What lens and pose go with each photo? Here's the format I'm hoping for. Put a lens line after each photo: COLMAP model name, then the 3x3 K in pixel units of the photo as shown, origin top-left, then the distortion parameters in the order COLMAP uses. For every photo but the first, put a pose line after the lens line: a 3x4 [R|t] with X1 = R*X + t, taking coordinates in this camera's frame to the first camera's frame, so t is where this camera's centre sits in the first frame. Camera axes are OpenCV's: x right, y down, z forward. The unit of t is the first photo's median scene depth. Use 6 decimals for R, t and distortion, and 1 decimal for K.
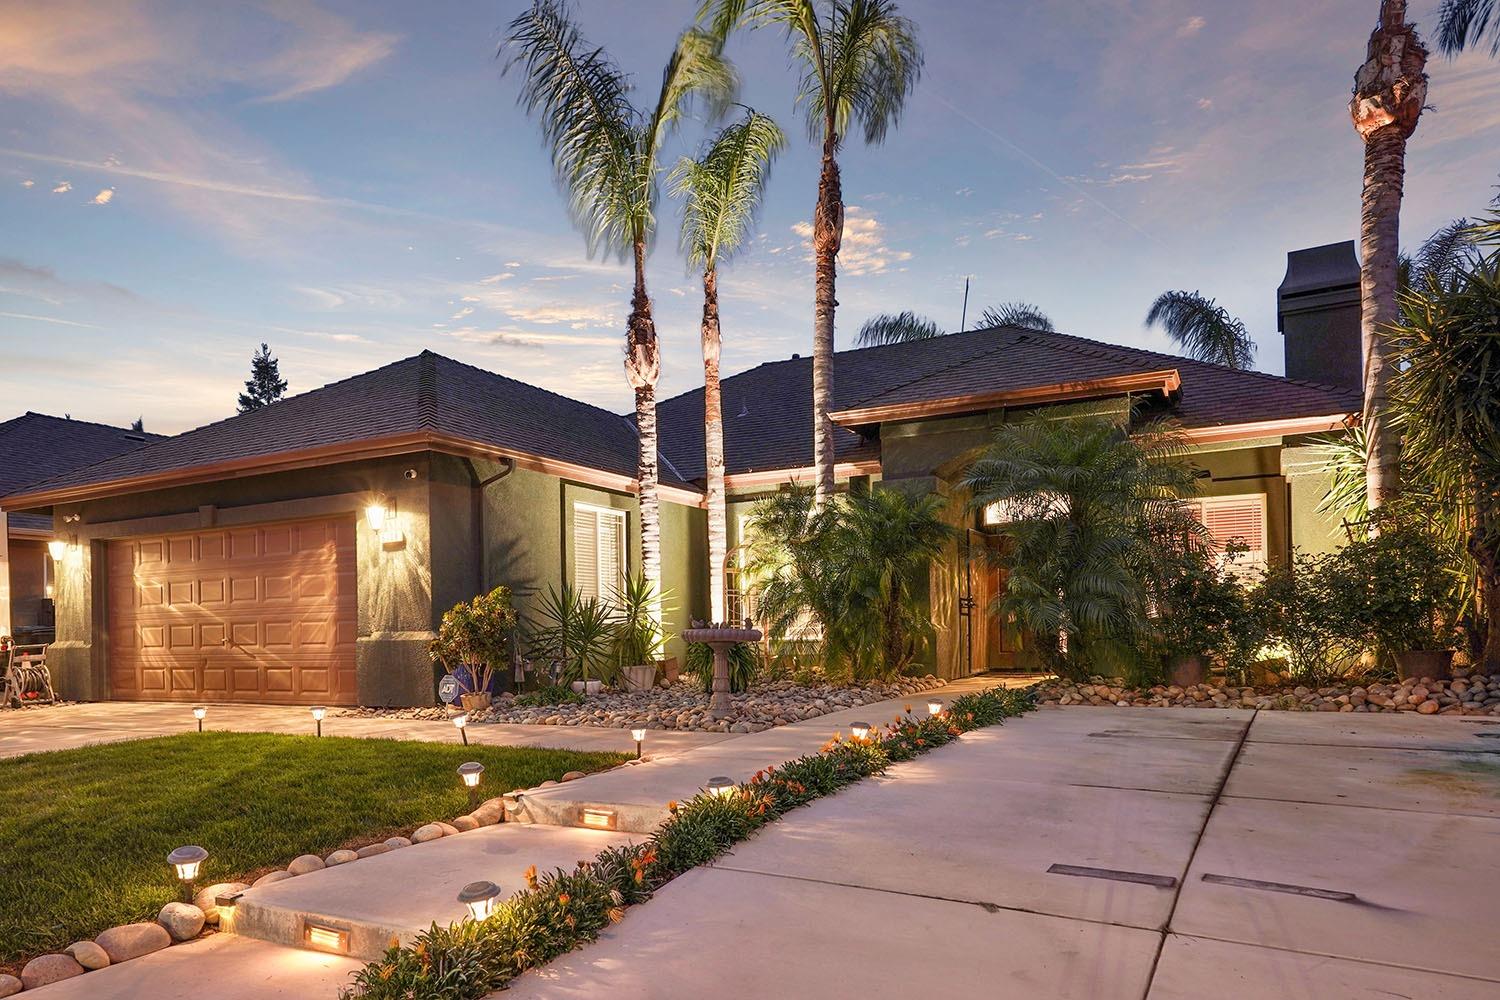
lens RADIAL K [[1011.7, 0, 733.7], [0, 1011.7, 635.0], [0, 0, 1]] dist [0.000291, -0.000272]
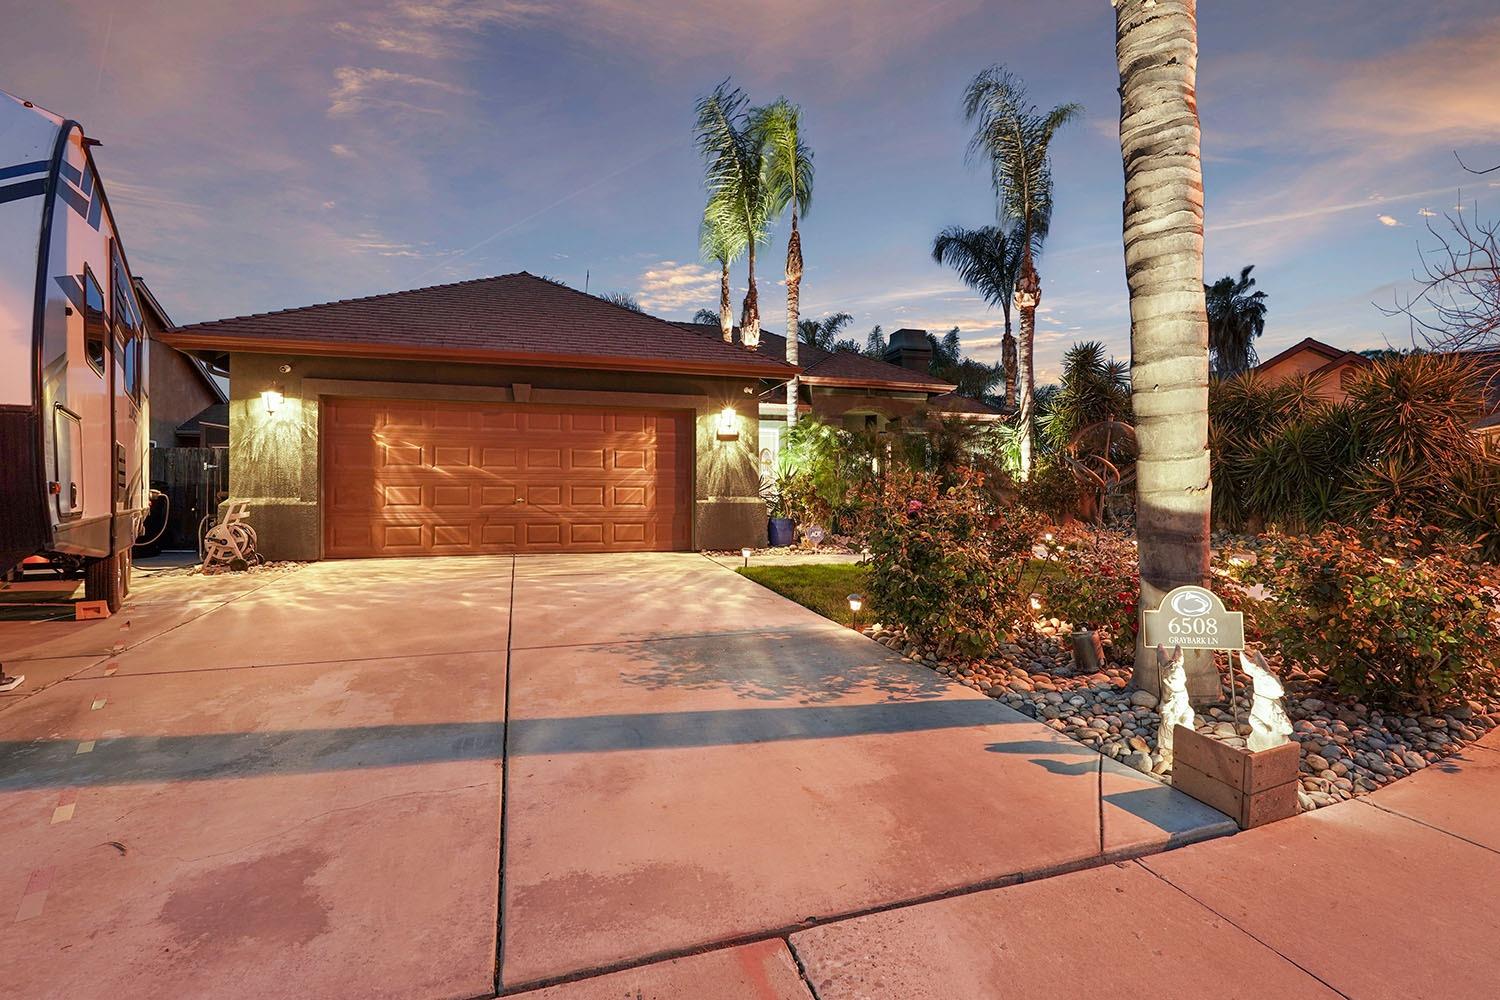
lens RADIAL K [[695.5, 0, 756.3], [0, 695.5, 493.5], [0, 0, 1]] dist [-0.001507, 0.000169]
pose [[0.689738, 0.025611, 0.723606, -0.914775], [-0.011475, 0.999635, -0.024442, 0.014251], [-0.723968, 0.008555, 0.689781, 0.256482]]
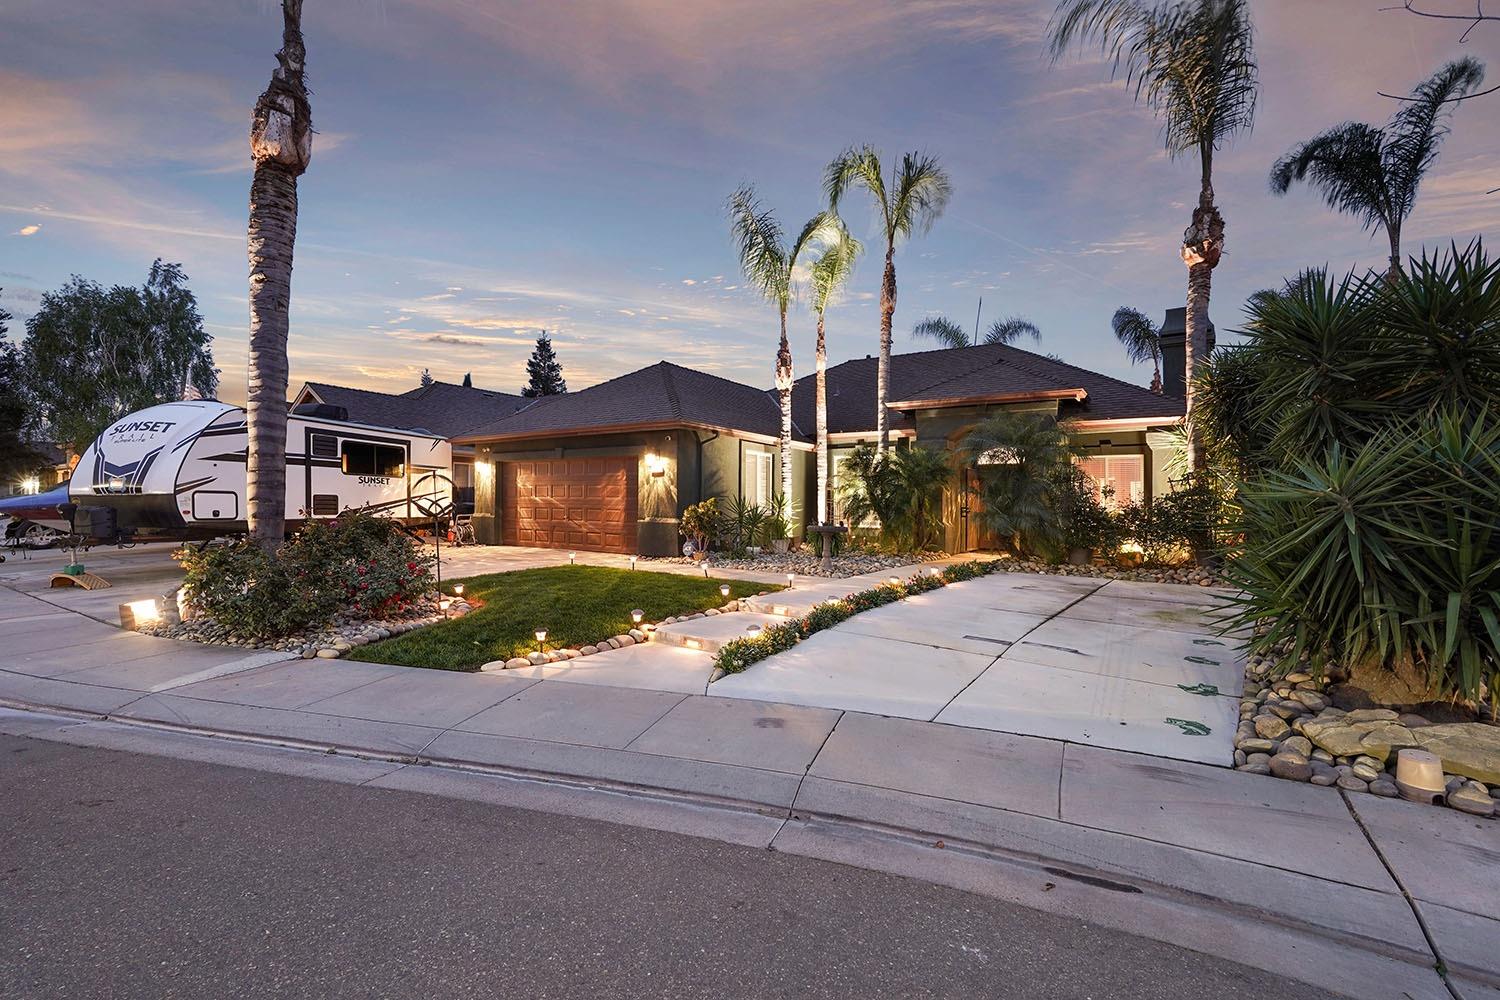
lens RADIAL K [[686.1, 0, 734.4], [0, 686.1, 500.6], [0, 0, 1]] dist [-0.015461, 0.010369]
pose [[0.991774, 0.036068, -0.122816, -0.021621], [-0.037721, 0.999226, -0.011167, -0.024550], [0.122318, 0.015708, 0.992367, -0.269301]]
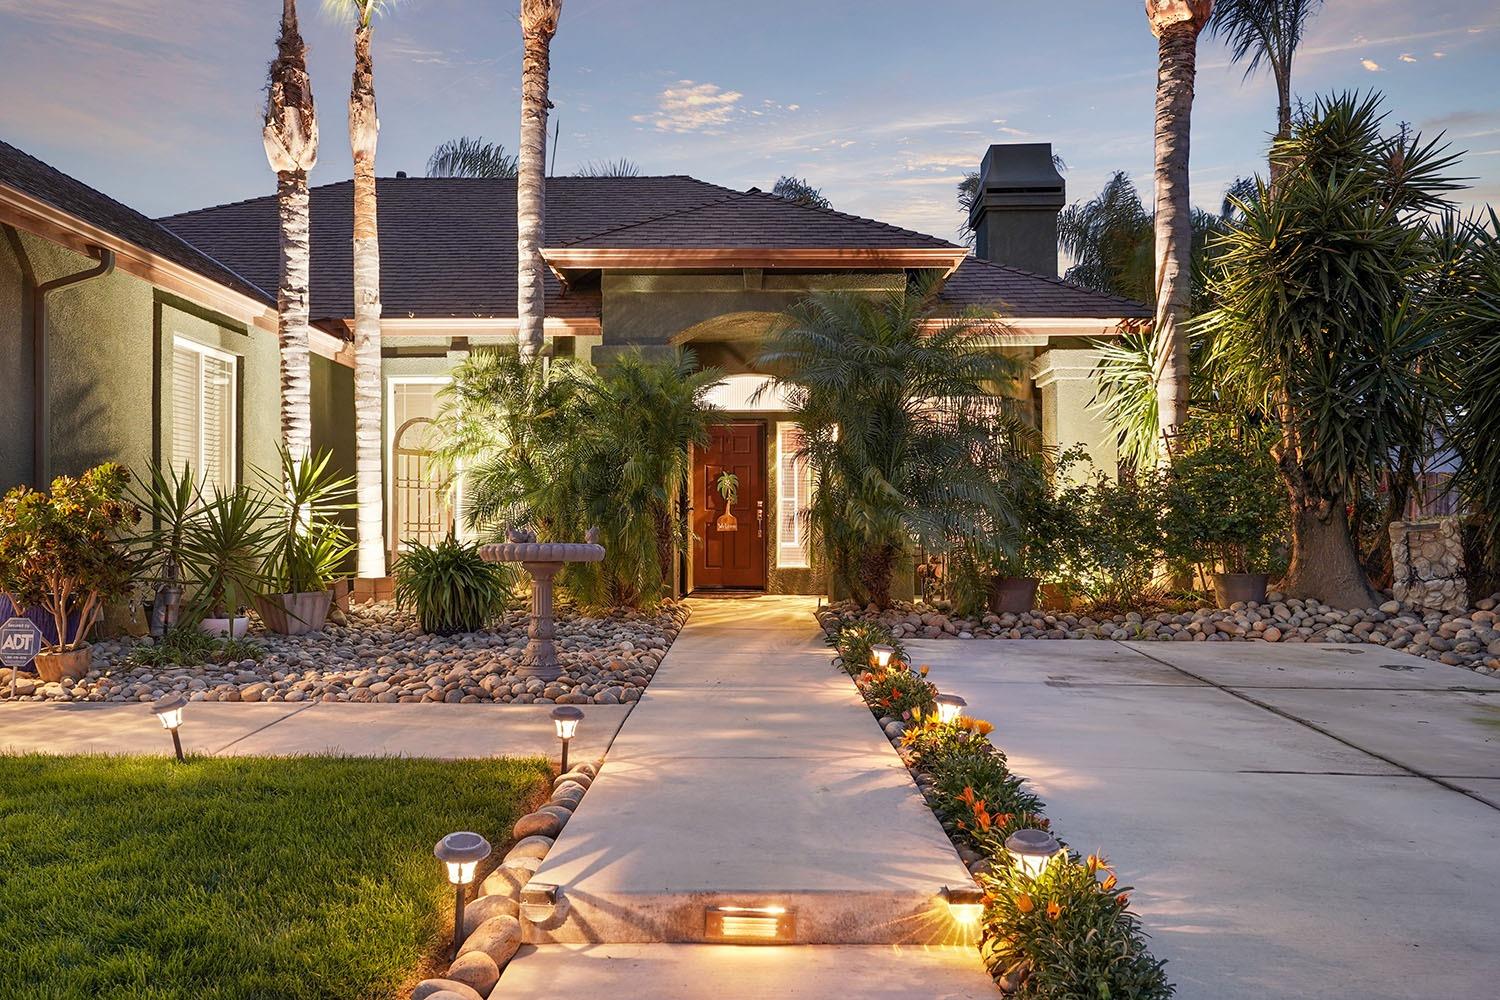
lens RADIAL K [[1143.3, 0, 751.5], [0, 1143.3, 520.4], [0, 0, 1]] dist [0.002047, 0.001452]
pose [[0.883843, 0.020563, 0.467331, -0.178423], [-0.014488, 0.999757, -0.016589, -0.007498], [-0.467558, 0.007892, 0.883927, 0.203831]]
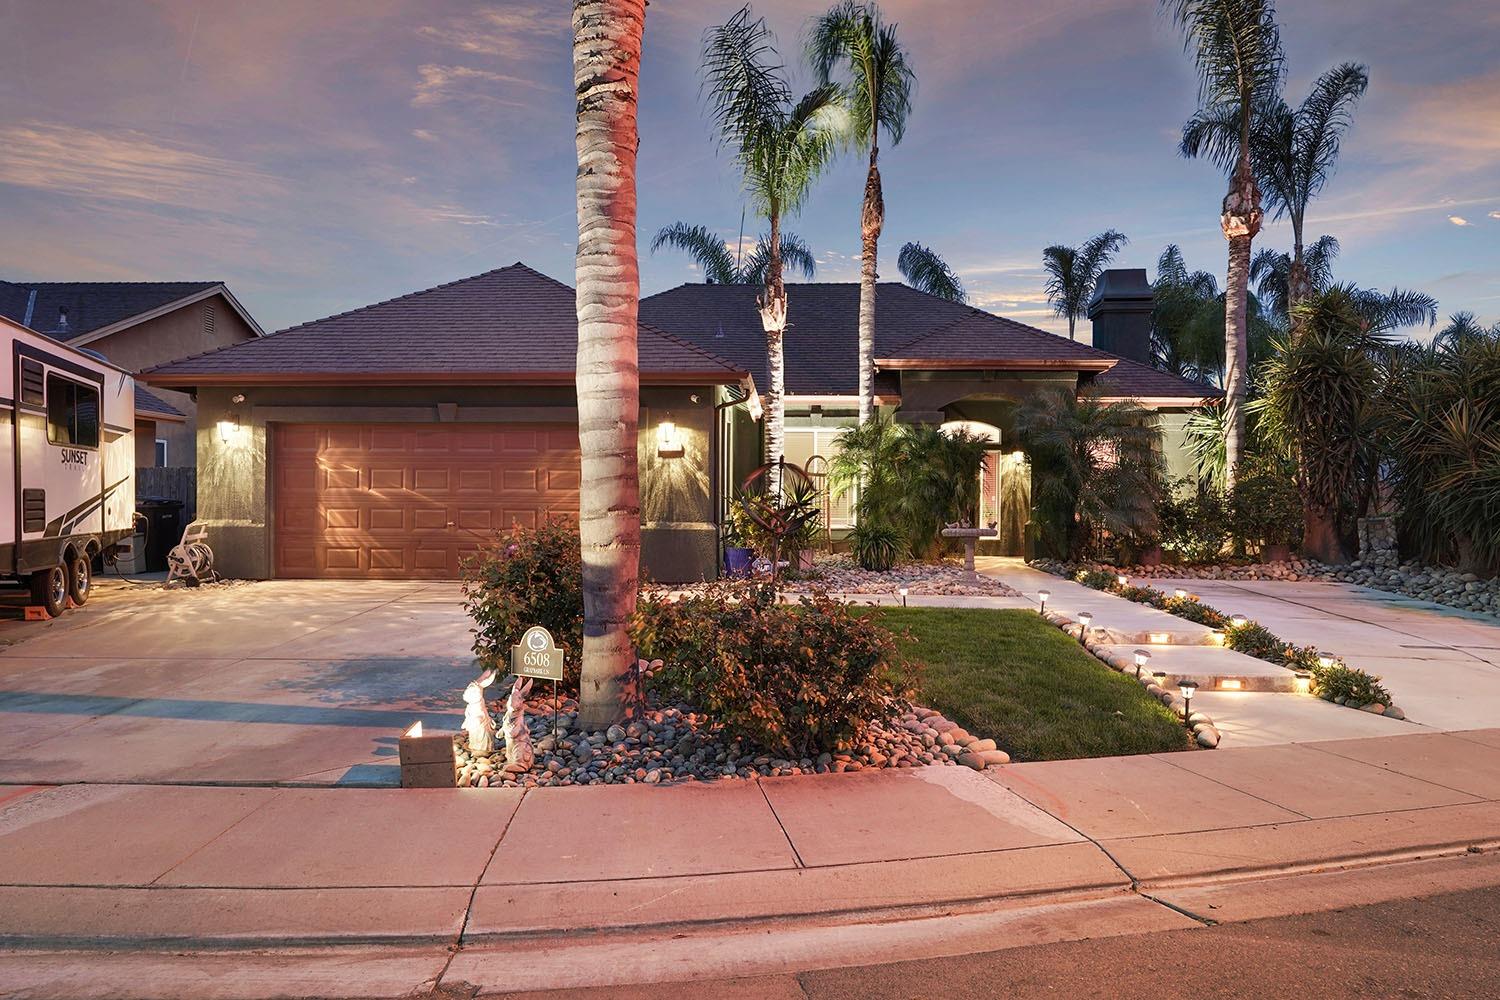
lens RADIAL K [[1045.5, 0, 750.0], [0, 1045.5, 500.0], [0, 0, 1]] dist [0.010694, -0.001796]
pose [[0.899366, 0.026224, 0.436409, -0.725794], [-0.023823, 0.999656, -0.010975, -0.016581], [-0.436547, -0.000526, 0.899681, -0.186564]]
